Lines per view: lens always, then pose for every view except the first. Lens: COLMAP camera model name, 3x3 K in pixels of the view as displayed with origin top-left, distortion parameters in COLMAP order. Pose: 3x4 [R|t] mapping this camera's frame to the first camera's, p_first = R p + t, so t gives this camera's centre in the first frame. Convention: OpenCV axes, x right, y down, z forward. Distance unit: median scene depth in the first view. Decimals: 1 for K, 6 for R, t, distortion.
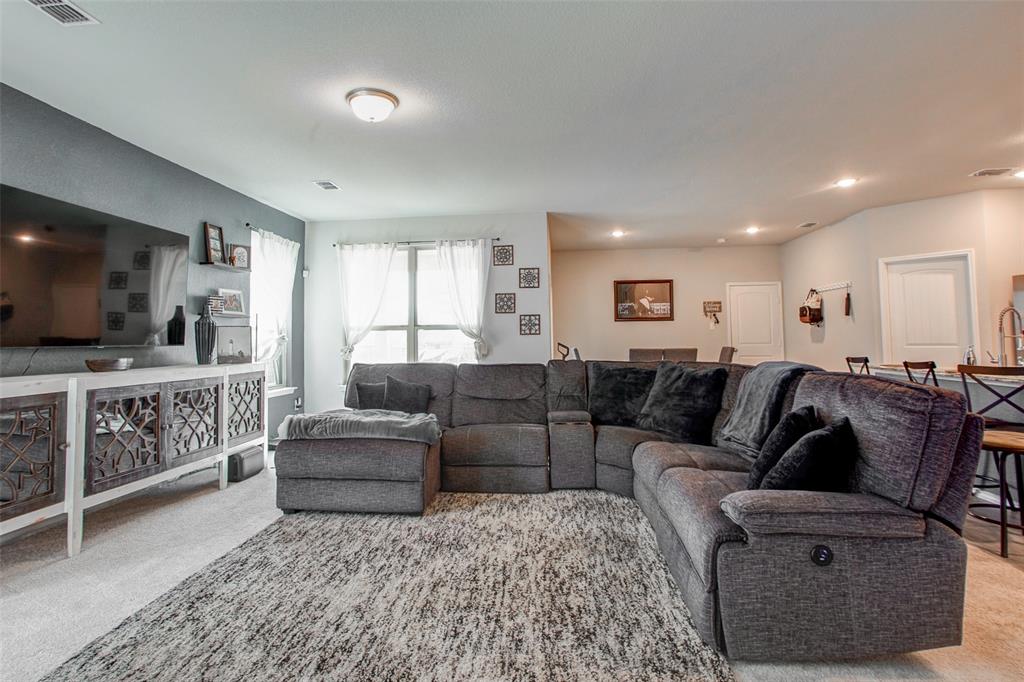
lens RADIAL K [[543.4, 0, 503.3], [0, 543.4, 310.5], [0, 0, 1]] dist [-0.051664, 0.022481]
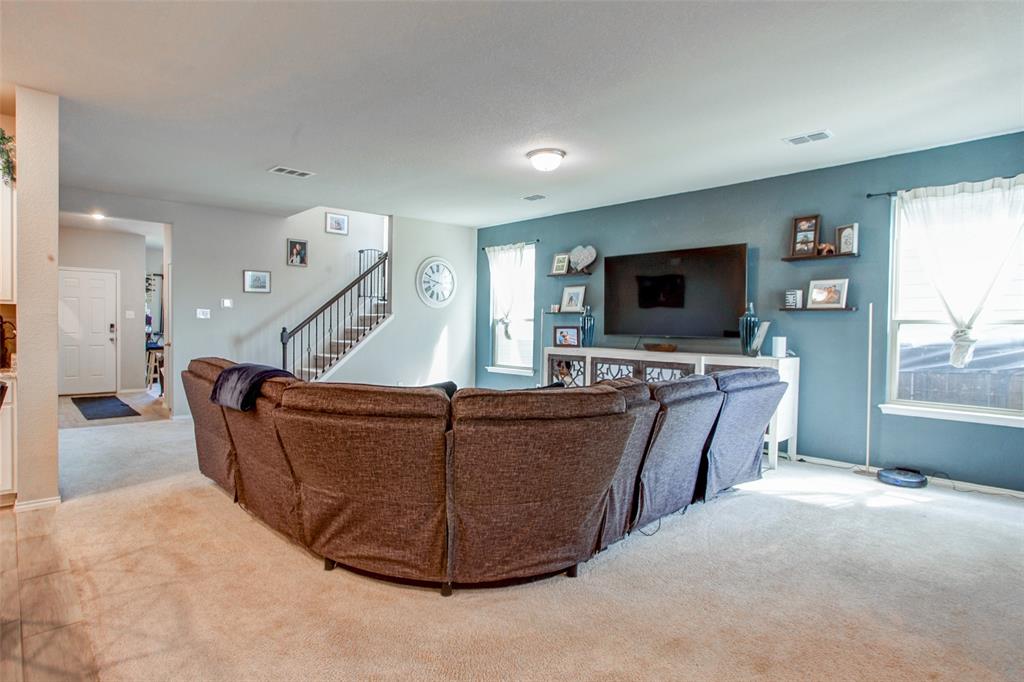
lens RADIAL K [[535.9, 0, 448.6], [0, 535.9, 342.6], [0, 0, 1]] dist [-0.018099, 0.004468]
pose [[-0.709304, 0.028951, -0.704308, 0.744576], [0.036432, 0.999327, 0.004388, 0.050753], [0.703960, -0.022547, -0.709881, 1.479614]]
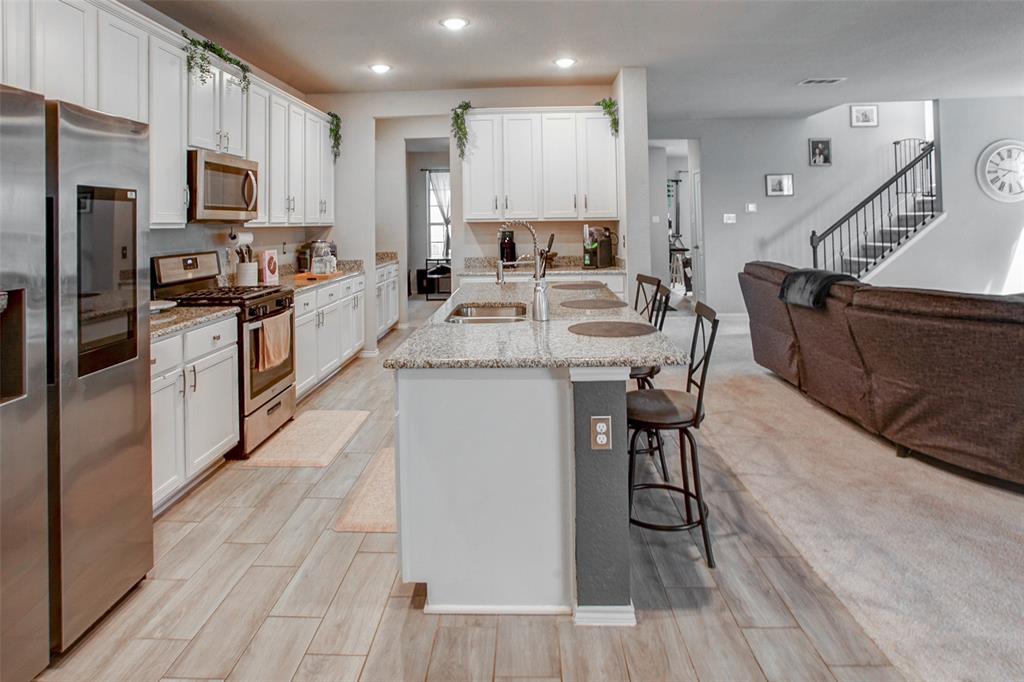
lens RADIAL K [[596.3, 0, 496.1], [0, 596.3, 199.1], [0, 0, 1]] dist [-0.036334, 0.010006]
pose [[-0.998861, 0.024508, -0.040928, 0.965334], [0.028166, 0.995423, -0.091327, 0.034105], [0.038502, -0.092376, -0.994980, 1.702984]]
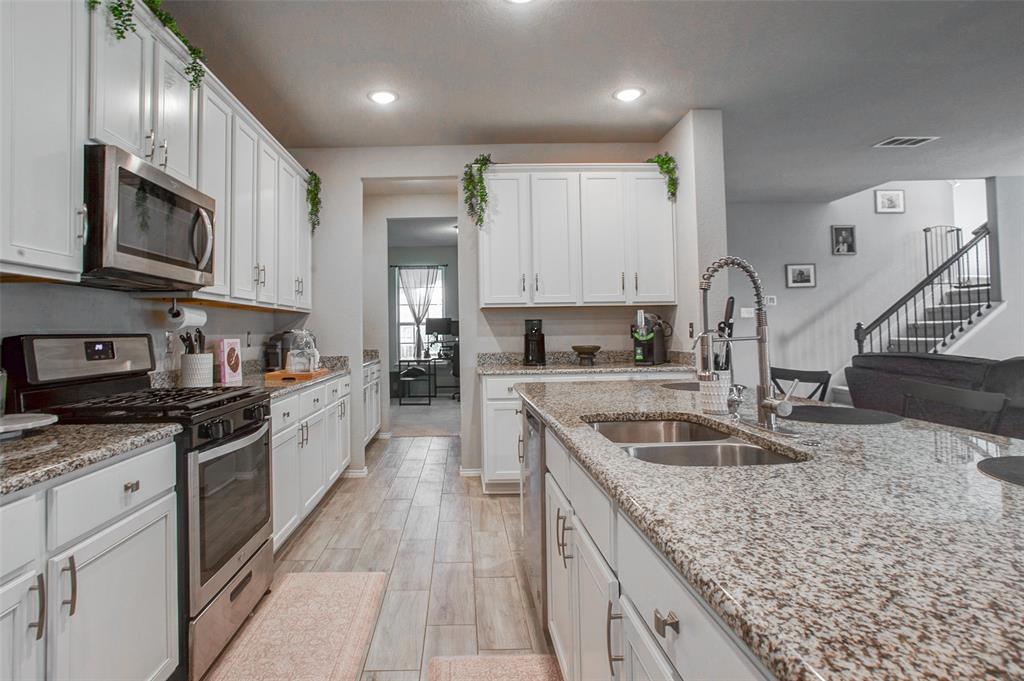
lens RADIAL K [[543.4, 0, 466.1], [0, 543.4, 314.9], [0, 0, 1]] dist [-0.051664, 0.022481]
pose [[-0.995109, 0.022083, -0.096283, 1.111213], [0.030115, 0.996113, -0.082780, 0.055365], [0.094081, -0.085275, -0.991906, 1.290795]]
